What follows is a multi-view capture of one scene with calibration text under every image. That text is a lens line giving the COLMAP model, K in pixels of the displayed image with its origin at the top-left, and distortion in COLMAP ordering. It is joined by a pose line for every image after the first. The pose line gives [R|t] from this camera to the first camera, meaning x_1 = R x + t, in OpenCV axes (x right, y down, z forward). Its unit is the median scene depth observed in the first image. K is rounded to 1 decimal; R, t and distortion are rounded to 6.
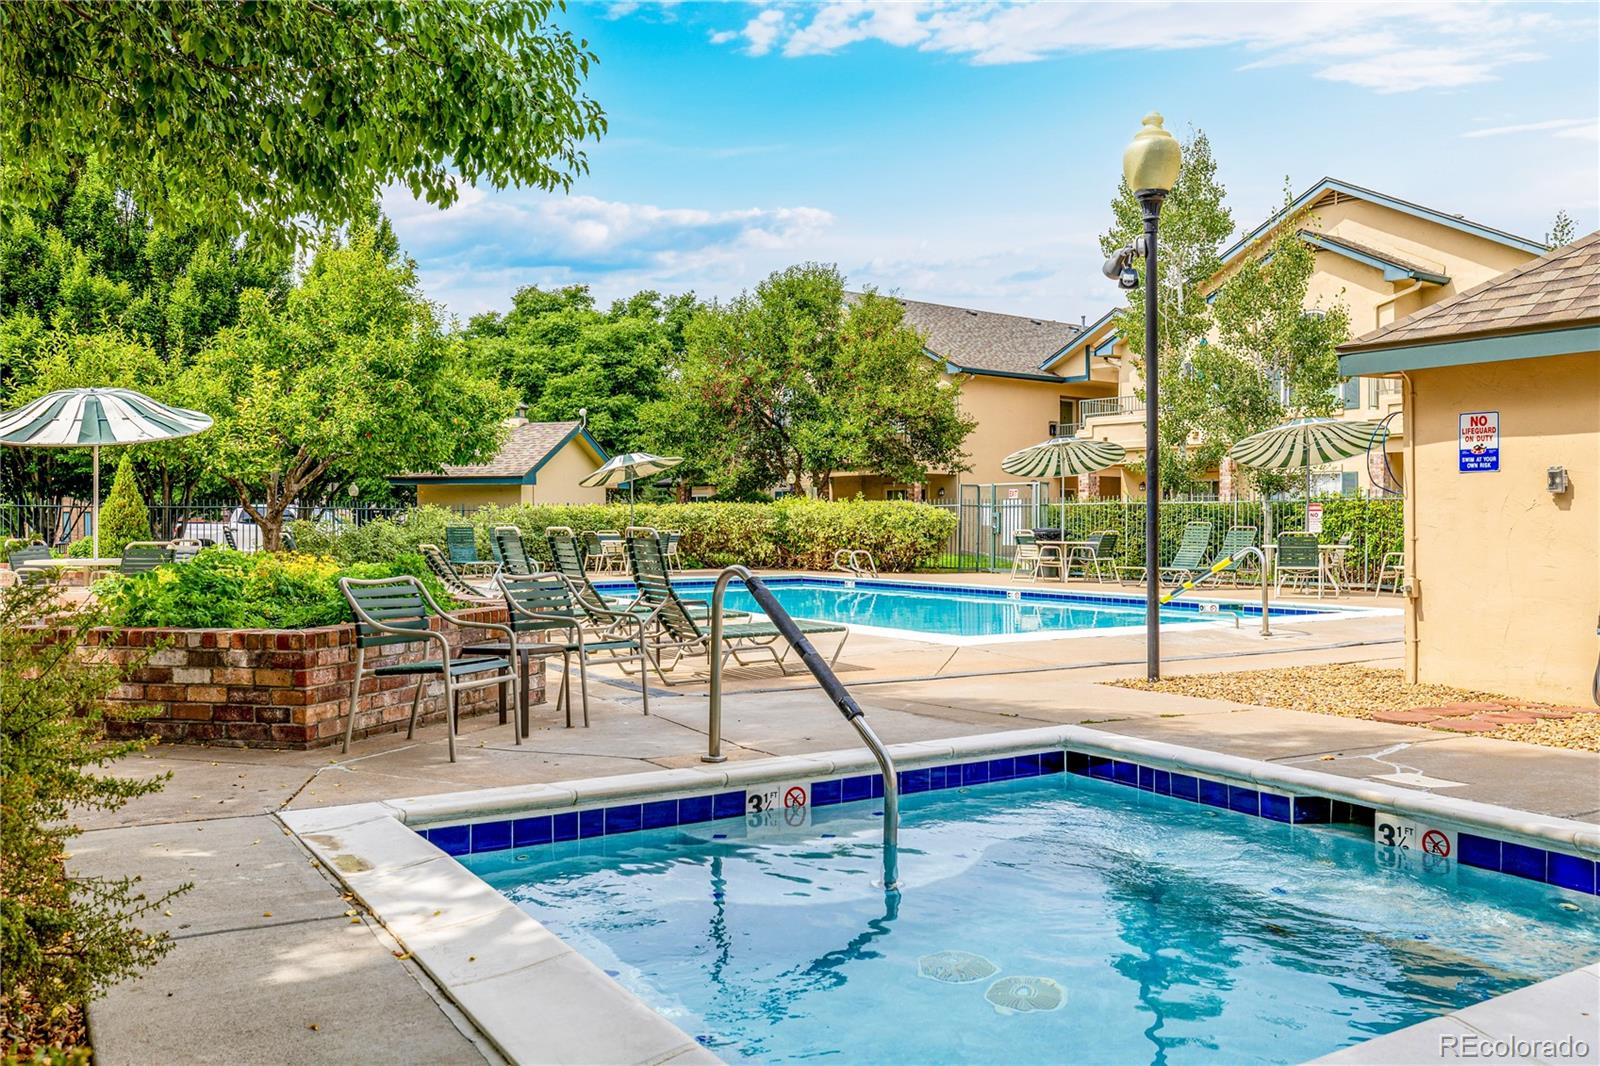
lens RADIAL K [[1333.0, 0, 802.5], [0, 1333.0, 529.2], [0, 0, 1]] dist [0.003750, 0.003238]
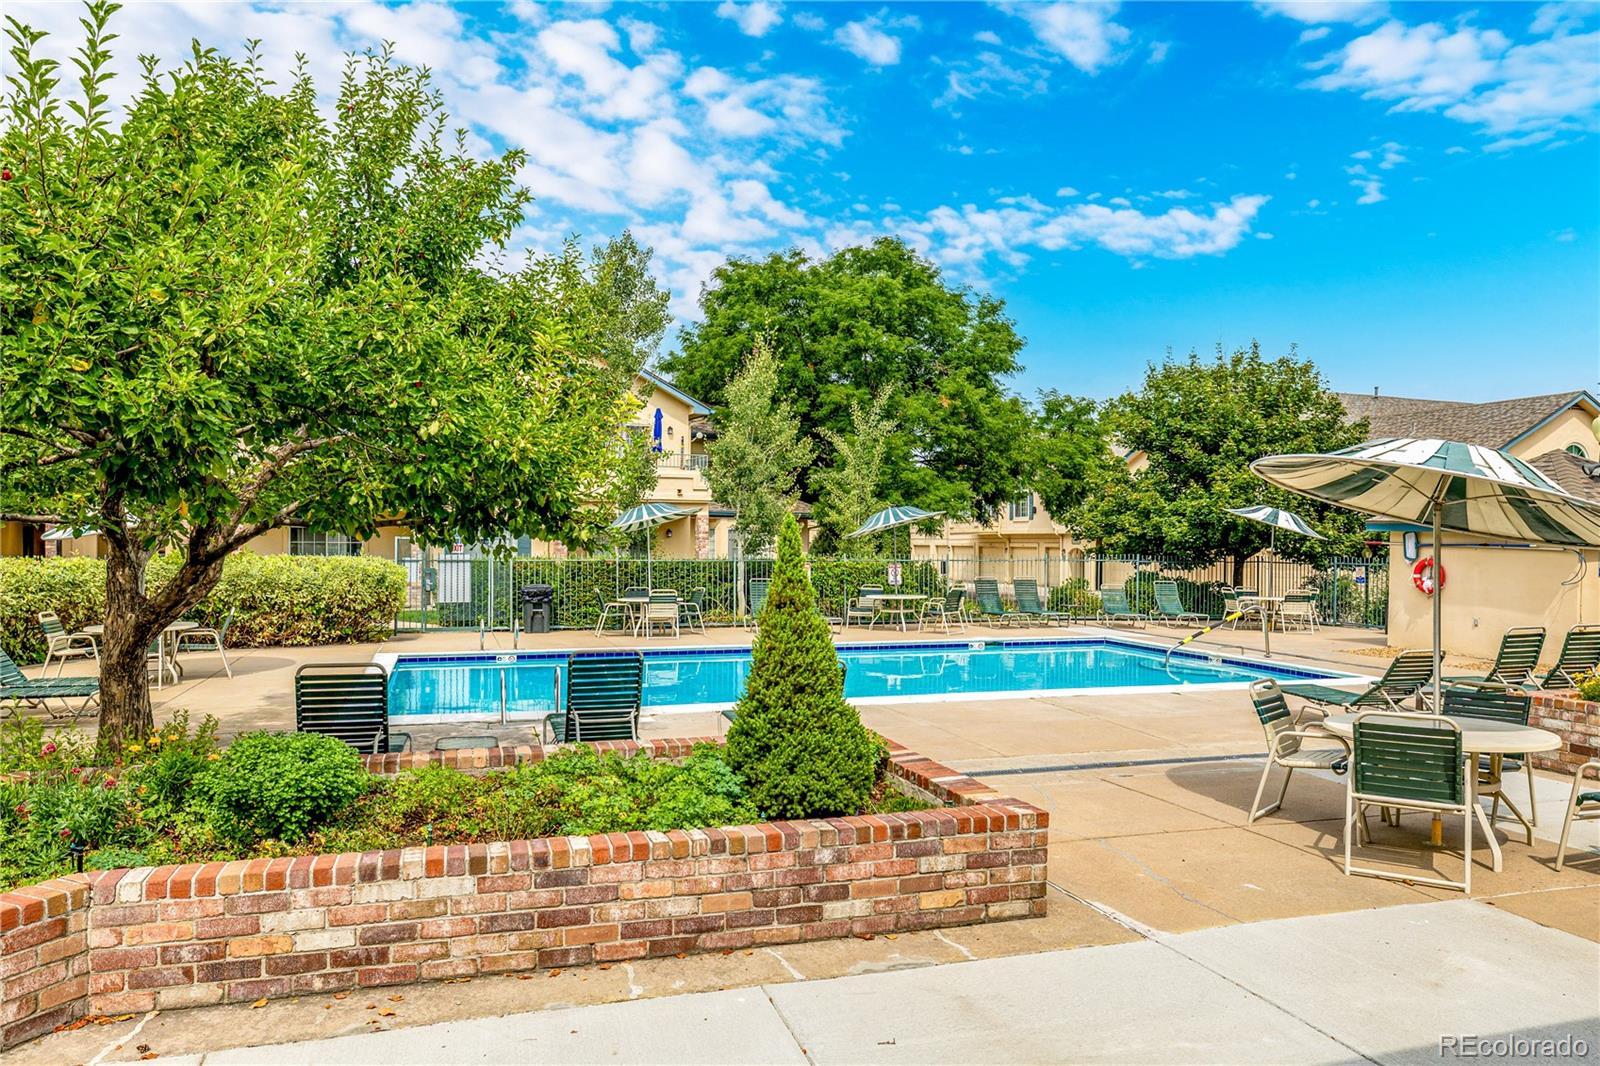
lens RADIAL K [[1094.8, 0, 800.1], [0, 1094.8, 530.9], [0, 0, 1]] dist [-0.003688, 0.000148]
pose [[0.278311, 0.010726, 0.960431, -0.514732], [0.001436, 0.999932, -0.011583, -0.028911], [-0.960490, 0.004603, 0.278277, 0.536690]]
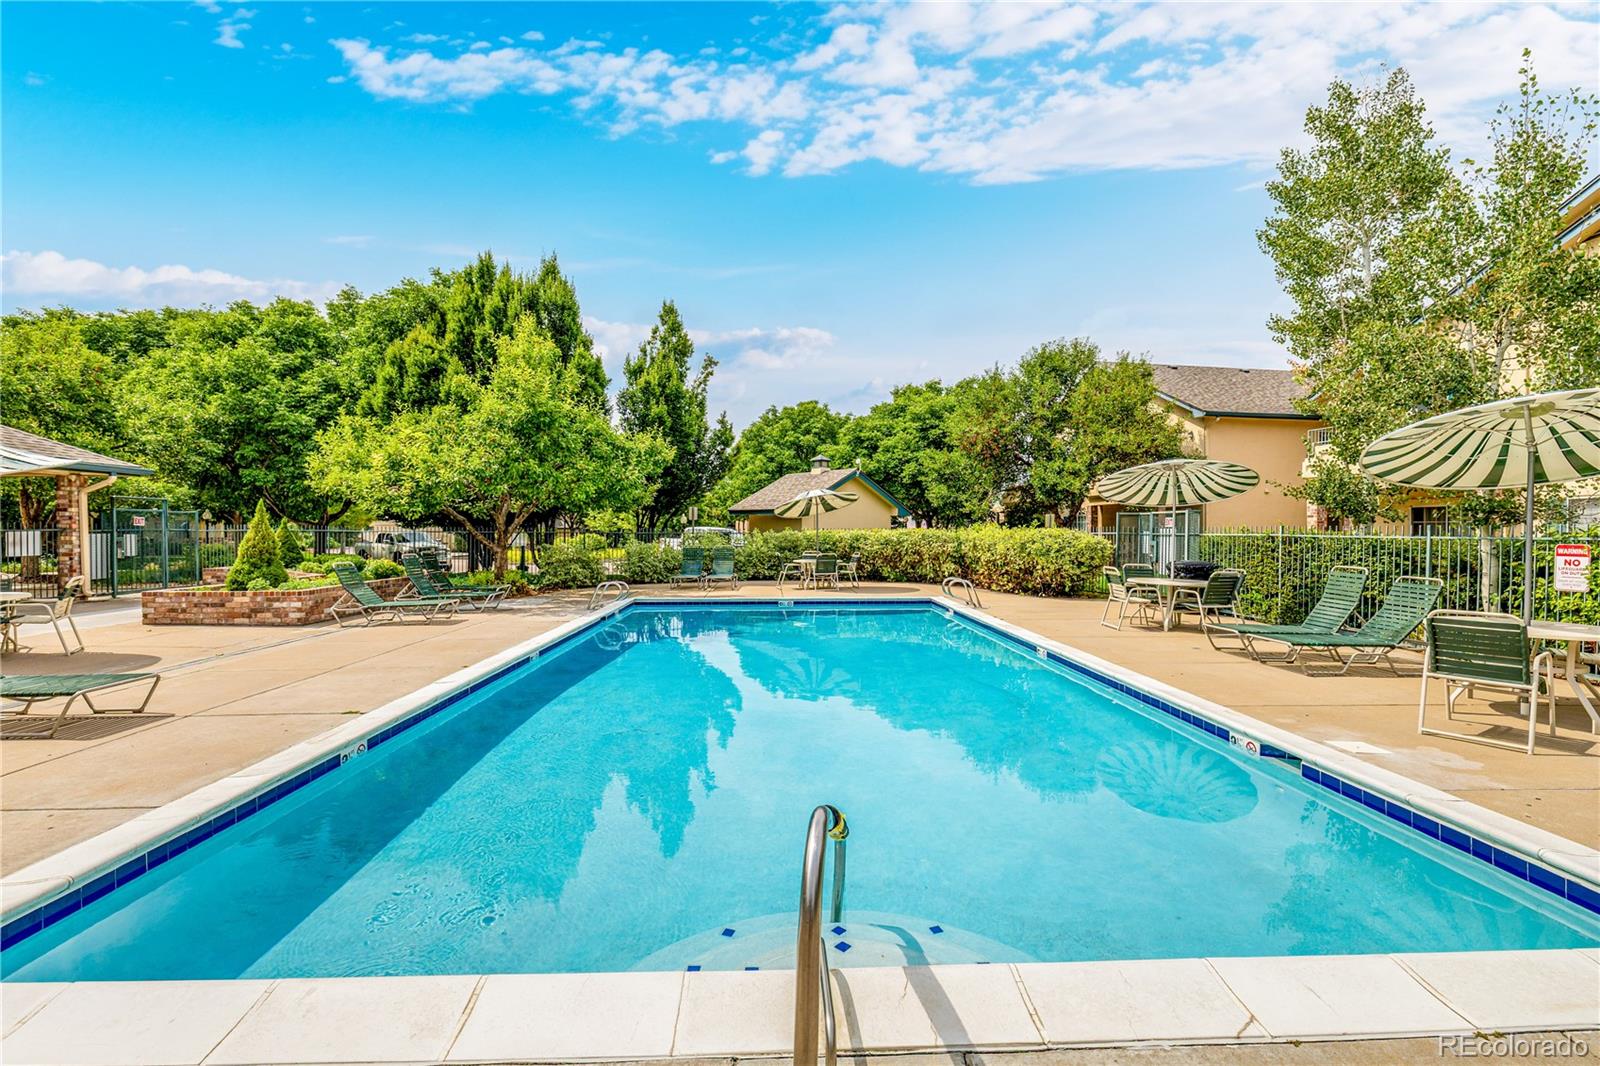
lens RADIAL K [[707.2, 0, 798.5], [0, 707.2, 532.2], [0, 0, 1]] dist [-0.003884, -0.000106]
pose [[0.864766, 0.006123, -0.502137, 0.179703], [-0.007007, 0.999975, 0.000126, -0.017113], [0.502125, 0.003409, 0.864788, 0.407865]]
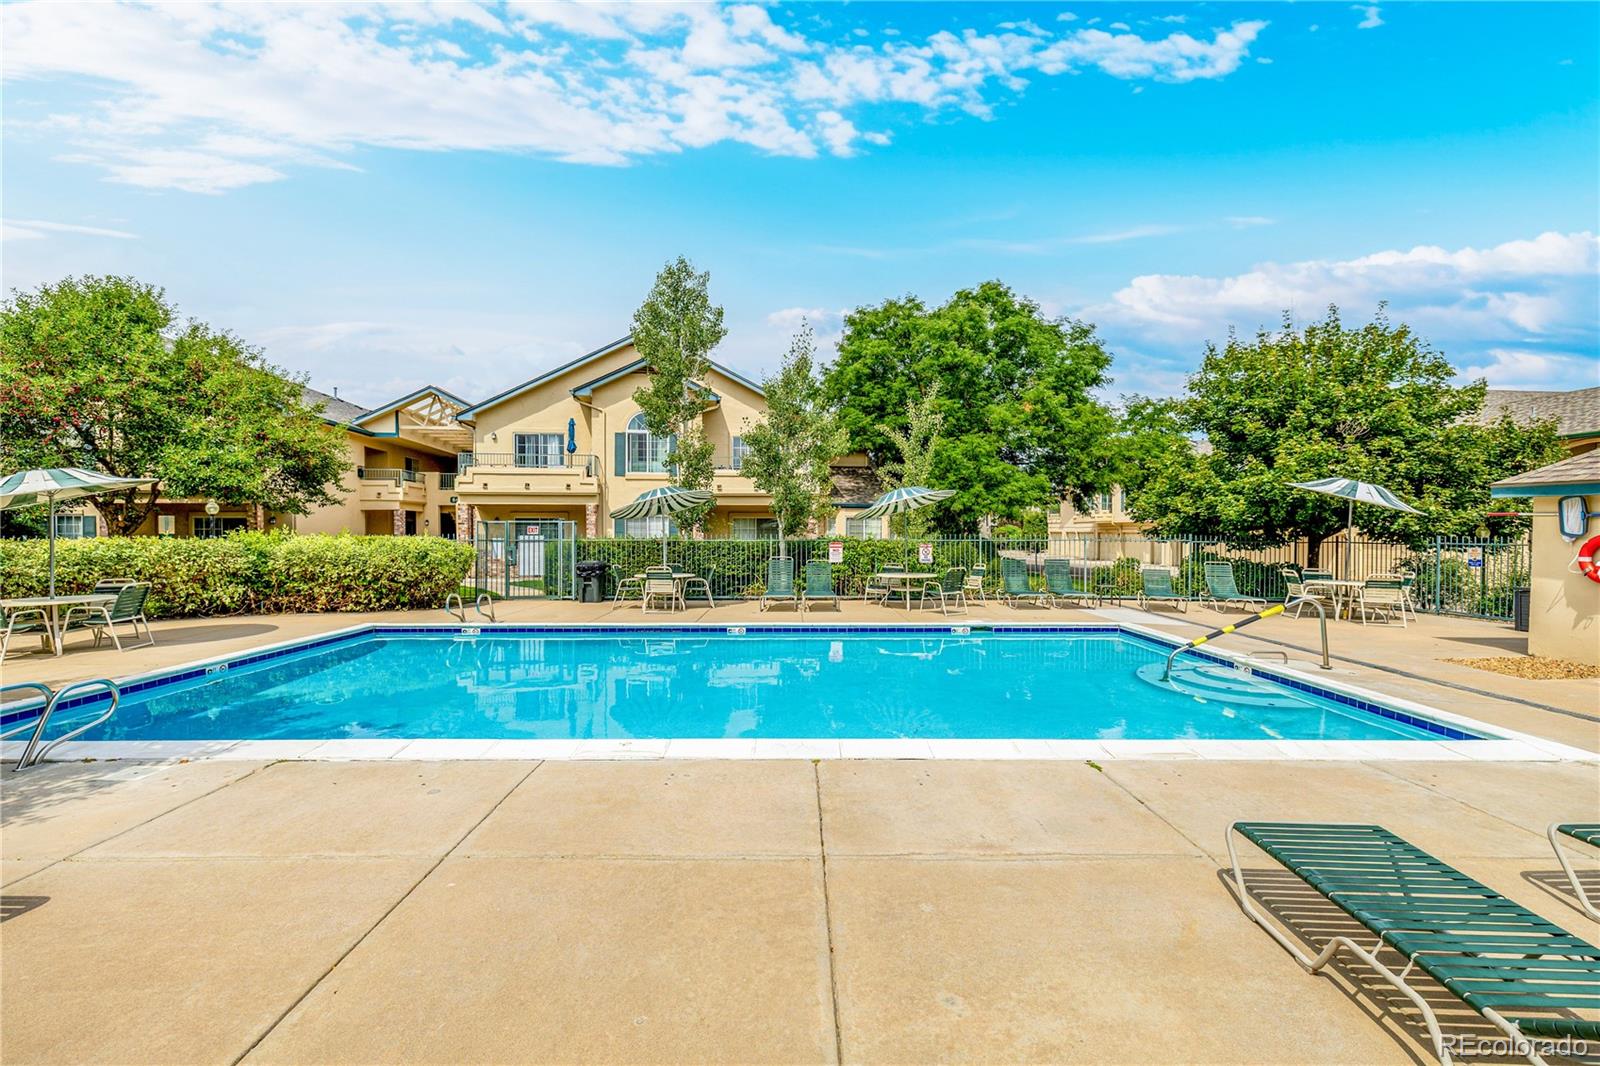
lens RADIAL K [[673.9, 0, 803.1], [0, 673.9, 533.9], [0, 0, 1]] dist [0.002420, 0.001106]
pose [[0.547077, -0.001362, 0.837081, -0.196397], [0.005318, 0.999984, -0.001849, -0.020579], [-0.837066, 0.005463, 0.547075, 0.483046]]
